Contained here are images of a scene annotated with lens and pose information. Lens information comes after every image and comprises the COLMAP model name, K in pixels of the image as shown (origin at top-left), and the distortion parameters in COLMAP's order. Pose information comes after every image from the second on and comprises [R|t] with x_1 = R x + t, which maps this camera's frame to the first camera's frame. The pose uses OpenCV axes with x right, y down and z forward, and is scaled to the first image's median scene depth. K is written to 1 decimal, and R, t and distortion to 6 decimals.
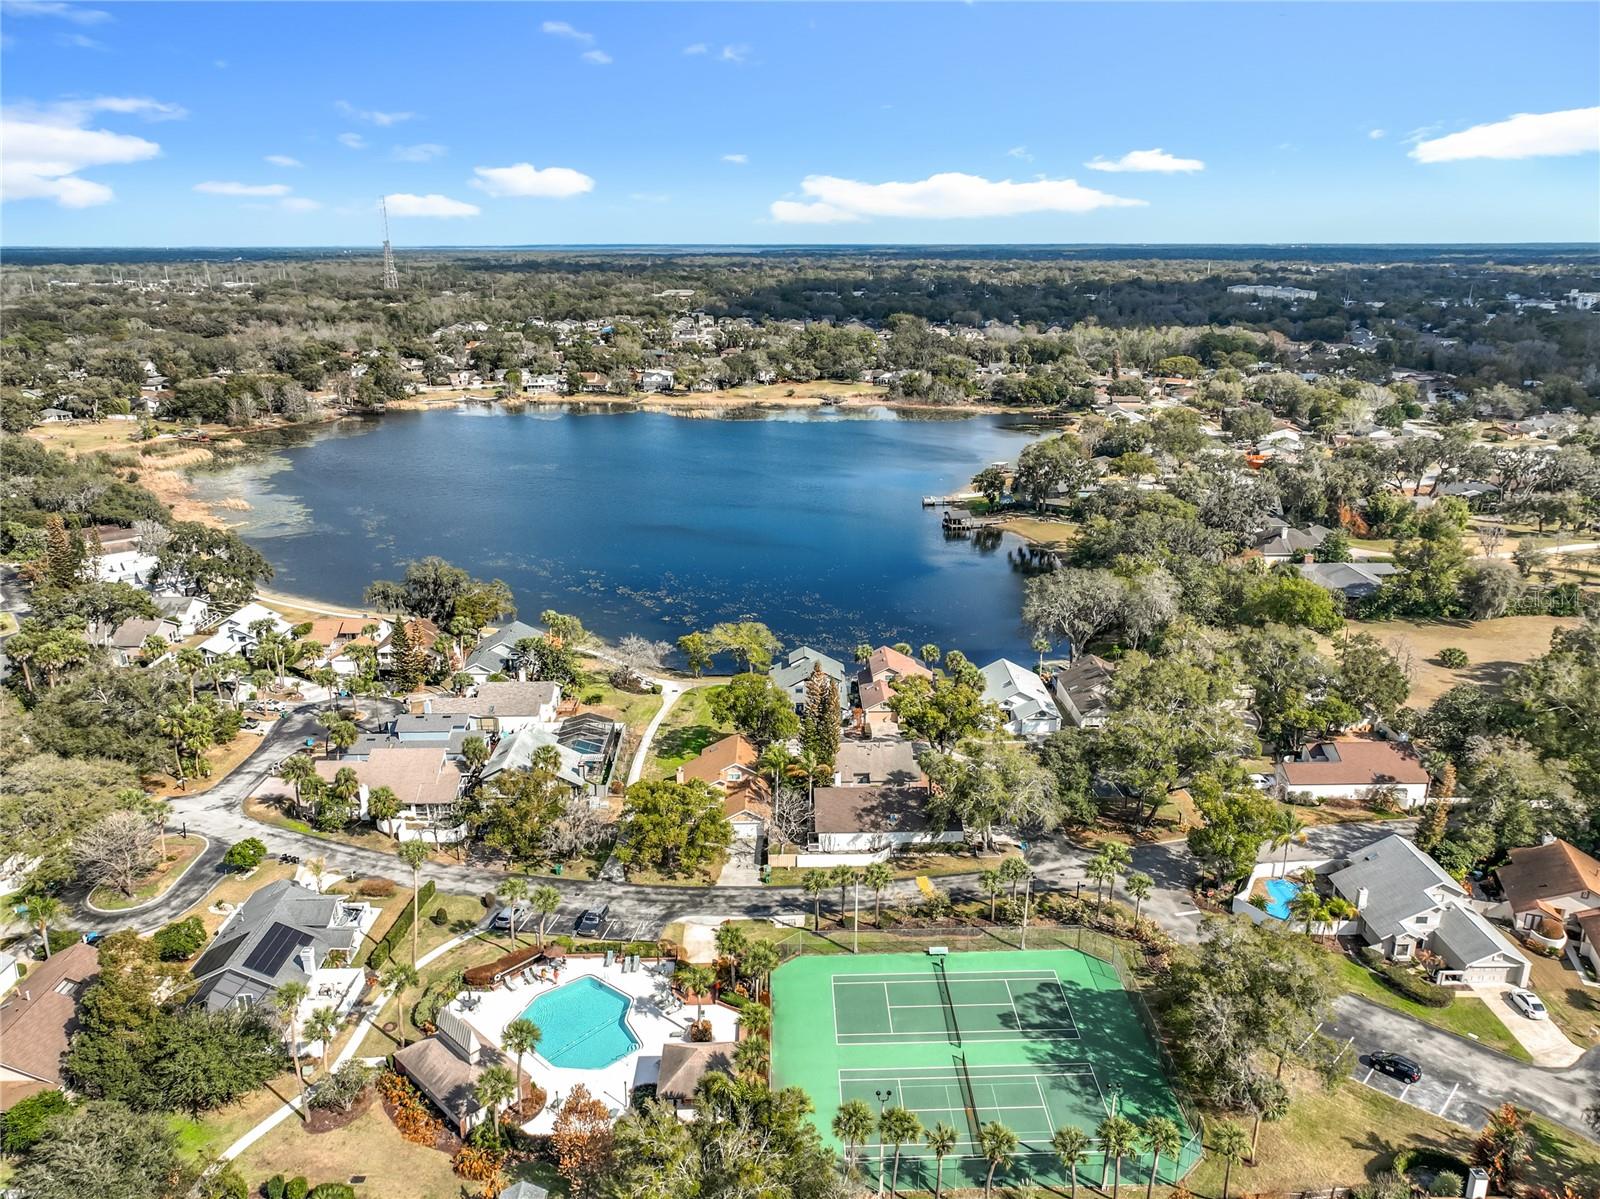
lens RADIAL K [[1135.9, 0, 807.3], [0, 1135.9, 598.3], [0, 0, 1]] dist [0.000484, -0.004866]
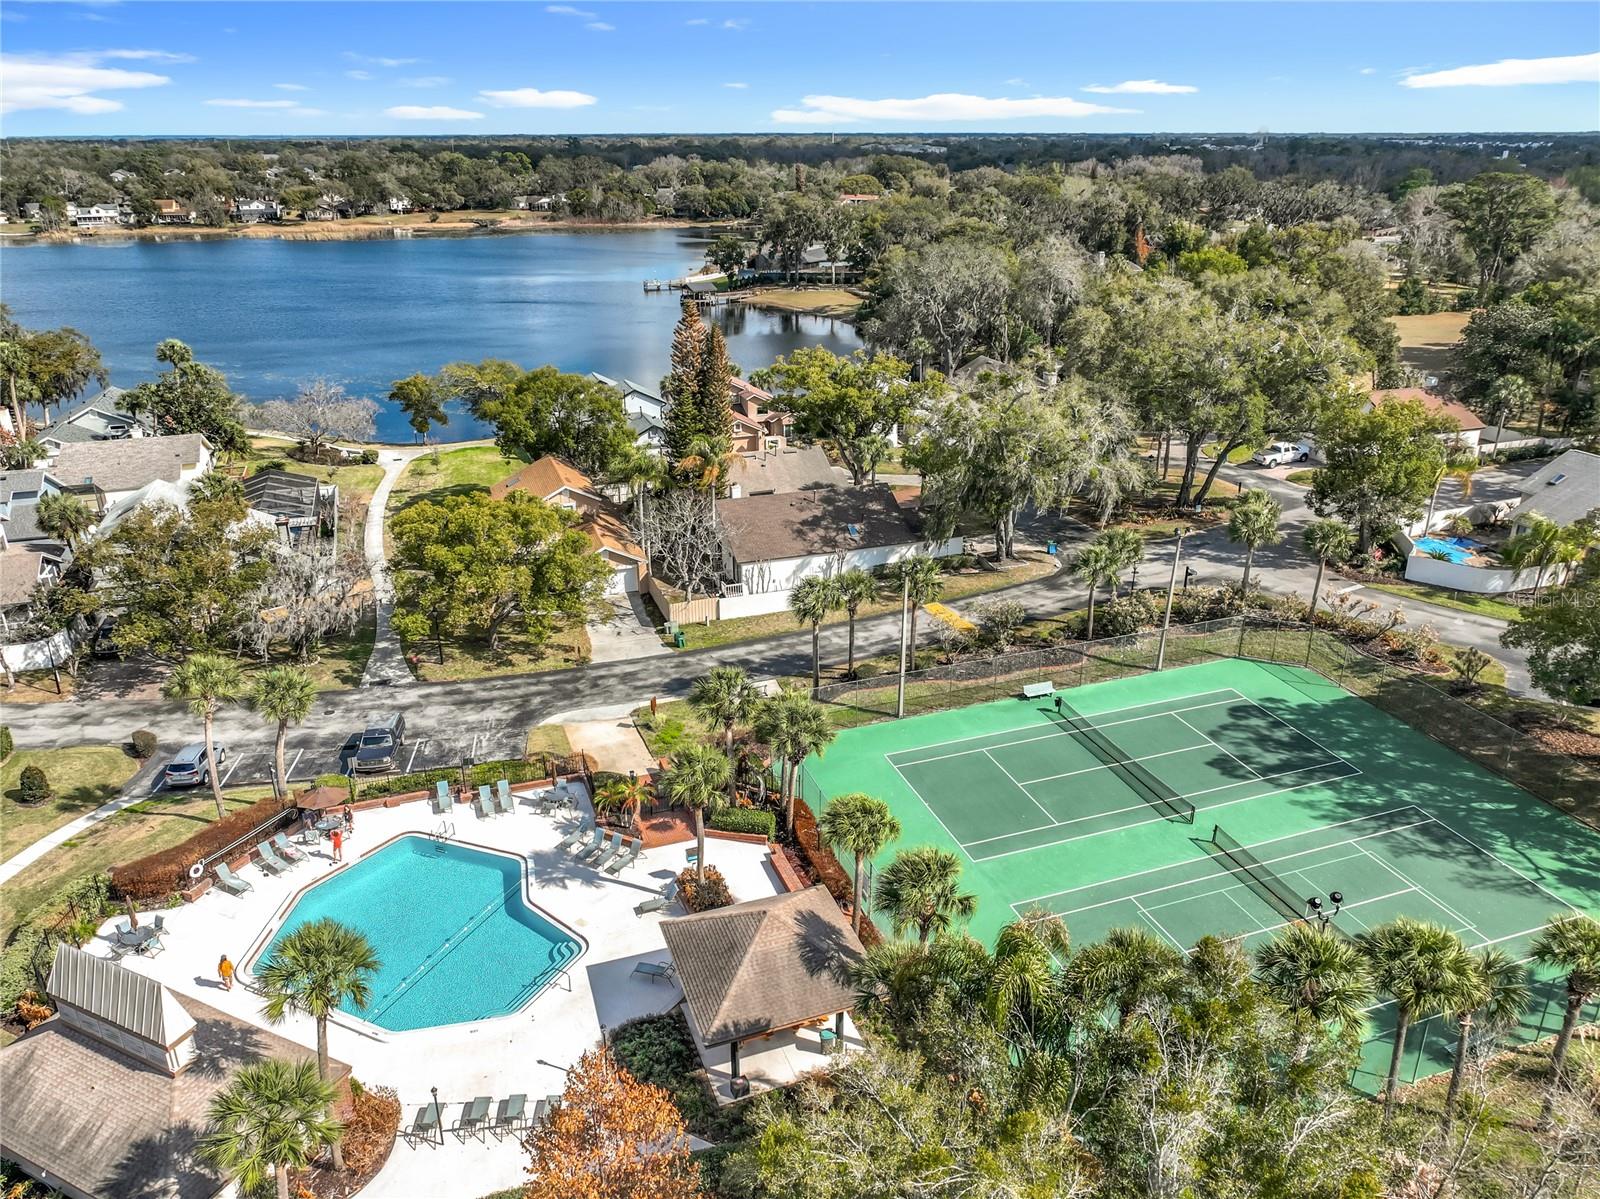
lens RADIAL K [[1147.5, 0, 804.8], [0, 1147.5, 599.7], [0, 0, 1]] dist [-0.021586, 0.023811]
pose [[0.950200, -0.118084, 0.288403, -0.145155], [0.093033, 0.990717, 0.099122, 0.183795], [-0.297430, -0.067355, 0.952365, 0.456772]]
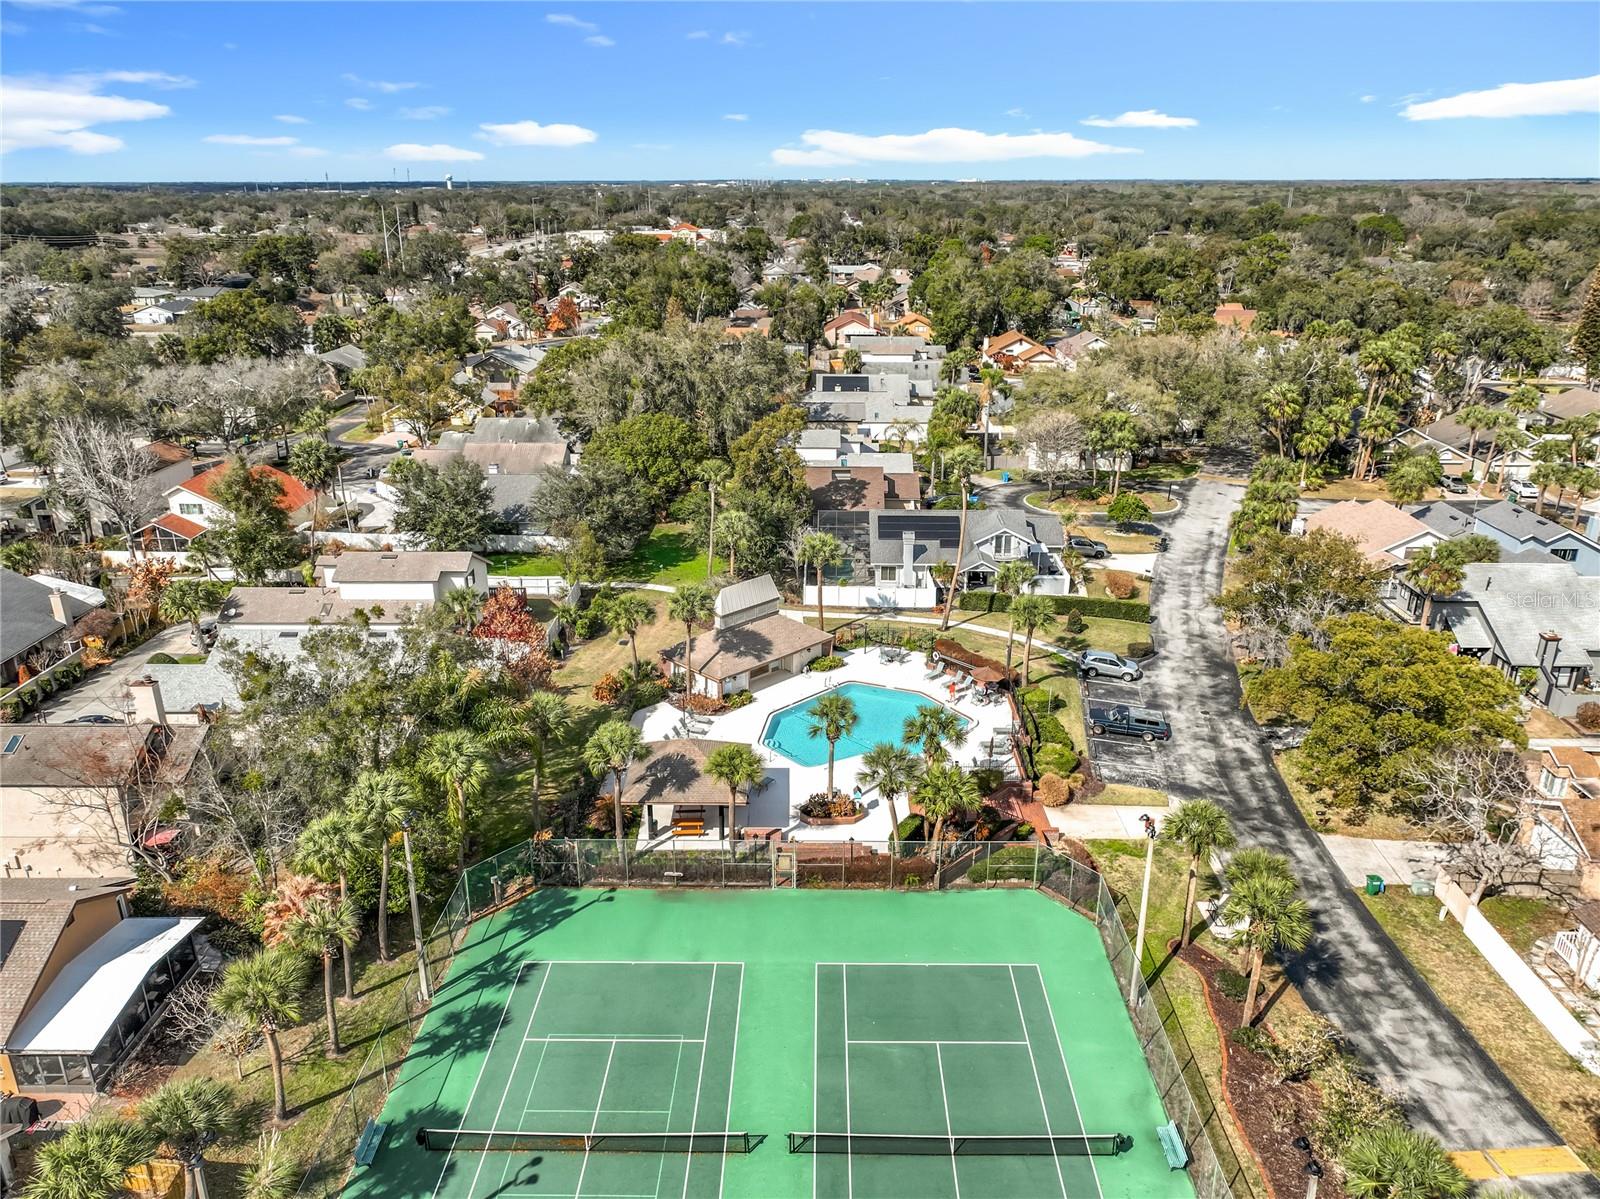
lens RADIAL K [[1122.5, 0, 810.8], [0, 1122.5, 672.8], [0, 0, 1]] dist [-0.005049, 0.003512]
pose [[-0.034395, 0.405685, -0.913366, 0.357216], [-0.295735, 0.868846, 0.397047, 0.067233], [0.954651, 0.283771, 0.090092, 0.757852]]
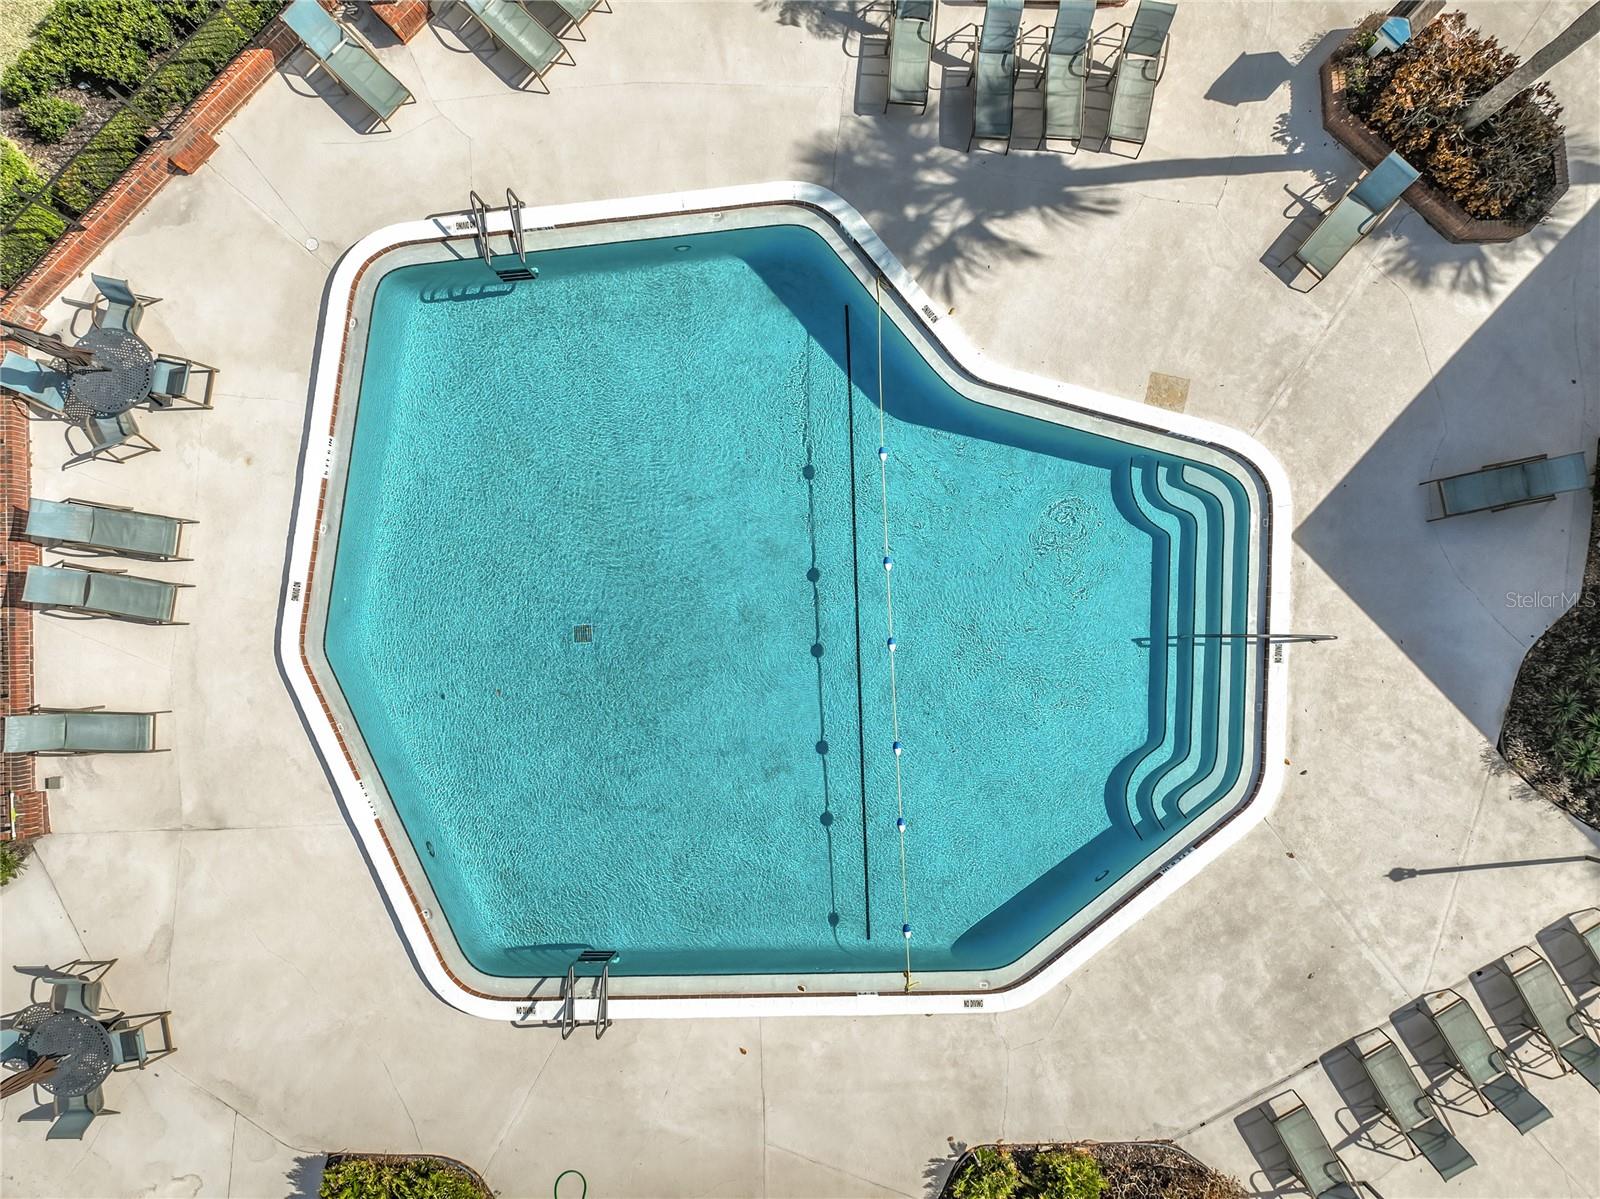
lens RADIAL K [[966.6, 0, 800.0], [0, 966.6, 599.5], [0, 0, 1]] dist [0.003183, 0.000194]
pose [[0.713172, -0.700980, 0.003544, -0.165141], [0.201529, 0.209871, 0.956734, 0.212853], [-0.671395, -0.681602, 0.290942, 0.810827]]
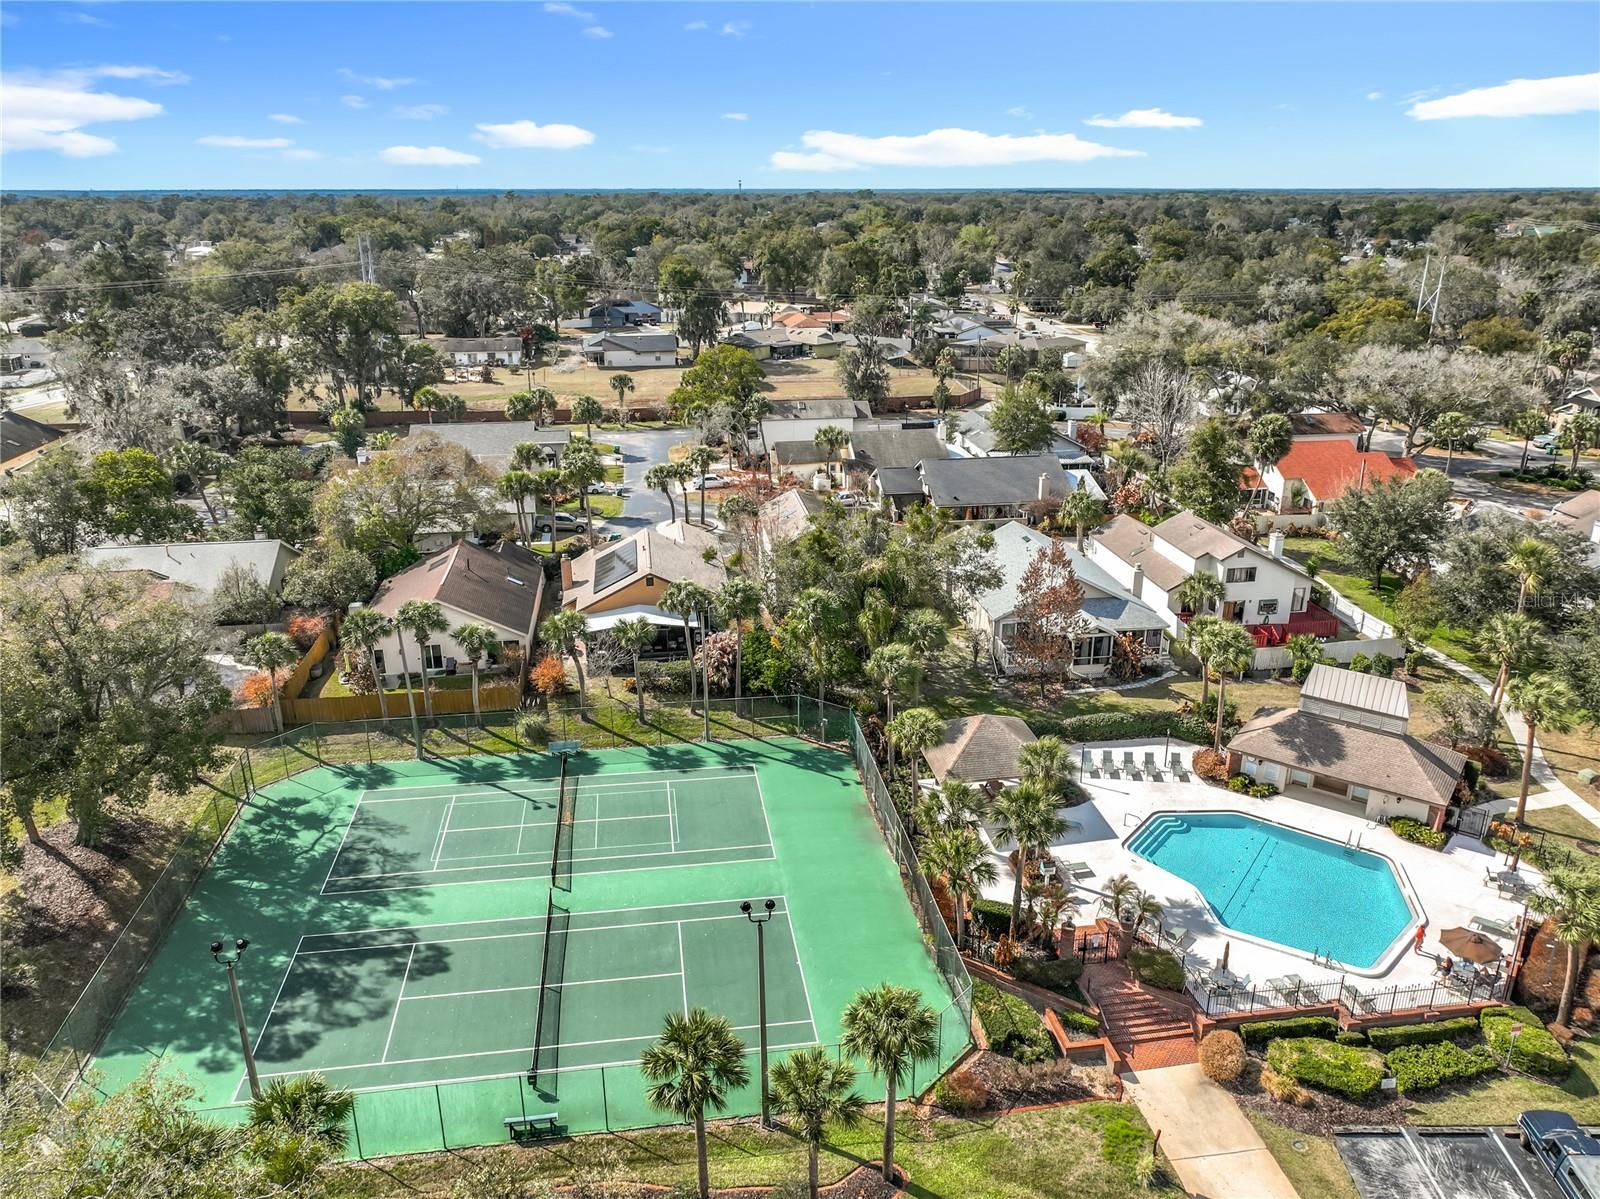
lens RADIAL K [[1150.0, 0, 804.3], [0, 1150.0, 601.5], [0, 0, 1]] dist [0.001189, 0.006859]
pose [[-0.992147, 0.045899, -0.116354, 0.060738], [-0.033781, 0.797341, 0.602582, -0.035924], [0.120432, 0.601781, -0.789529, 1.112625]]
